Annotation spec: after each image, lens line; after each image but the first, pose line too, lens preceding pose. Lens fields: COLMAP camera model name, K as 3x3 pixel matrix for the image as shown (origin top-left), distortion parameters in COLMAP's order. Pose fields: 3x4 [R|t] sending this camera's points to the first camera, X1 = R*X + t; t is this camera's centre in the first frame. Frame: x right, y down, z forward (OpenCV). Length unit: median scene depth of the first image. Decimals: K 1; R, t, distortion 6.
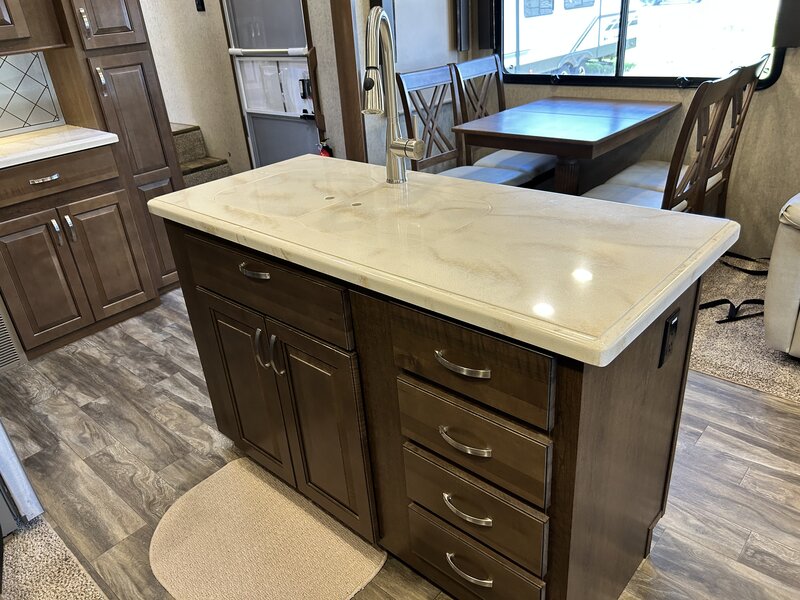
lens RADIAL K [[603.8, 0, 398.0], [0, 603.8, 304.4], [0, 0, 1]] dist [0.055959, -0.080679]
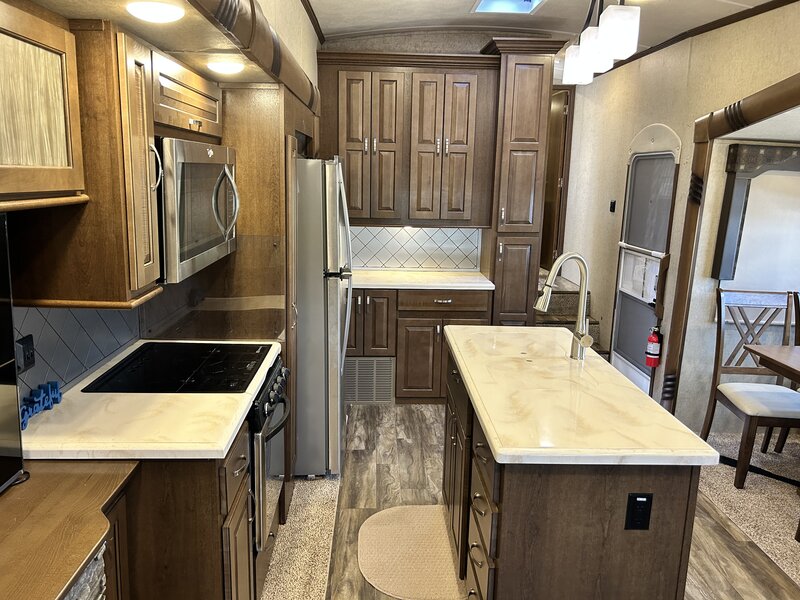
lens RADIAL K [[597.3, 0, 400.0], [0, 597.3, 300.0], [0, 0, 1]] dist [0.058641, -0.074328]
pose [[0.695760, 0.235609, -0.678533, 0.410674], [-0.395195, 0.914399, -0.087719, -0.023490], [0.599783, 0.329184, 0.729314, -0.221613]]
